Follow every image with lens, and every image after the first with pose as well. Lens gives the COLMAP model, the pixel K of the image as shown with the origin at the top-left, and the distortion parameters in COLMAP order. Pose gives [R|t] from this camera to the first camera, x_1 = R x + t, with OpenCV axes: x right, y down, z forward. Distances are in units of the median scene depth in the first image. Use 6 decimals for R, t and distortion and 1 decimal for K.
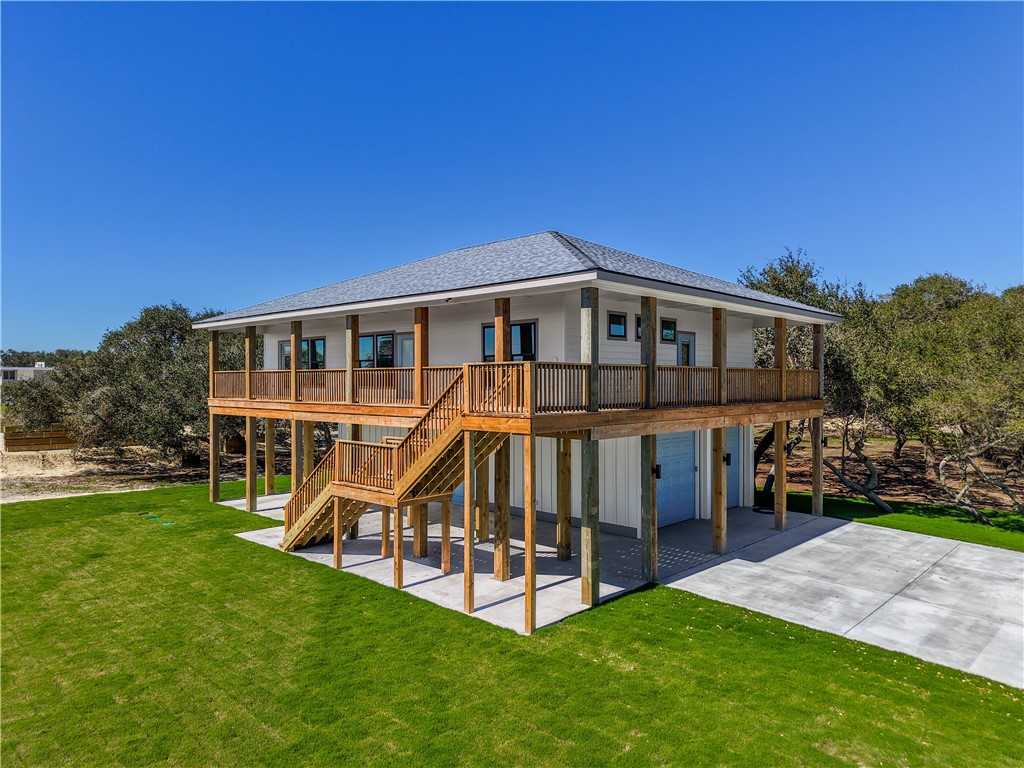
lens RADIAL K [[682.6, 0, 516.2], [0, 682.6, 376.9], [0, 0, 1]] dist [0.018858, -0.002258]
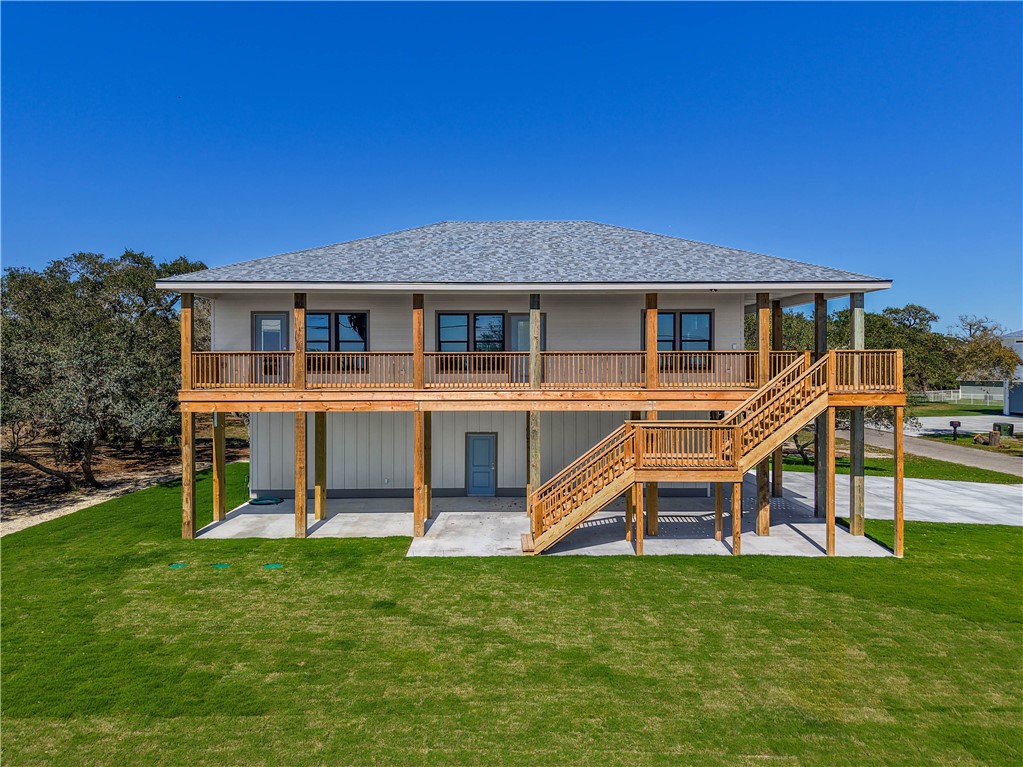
lens RADIAL K [[681.9, 0, 512.1], [0, 681.9, 381.0], [0, 0, 1]] dist [0.018858, -0.002258]
pose [[0.724174, -0.000436, 0.689617, -1.237988], [-0.009729, 0.999894, 0.010848, 0.025371], [-0.689549, -0.014566, 0.724093, 0.488225]]
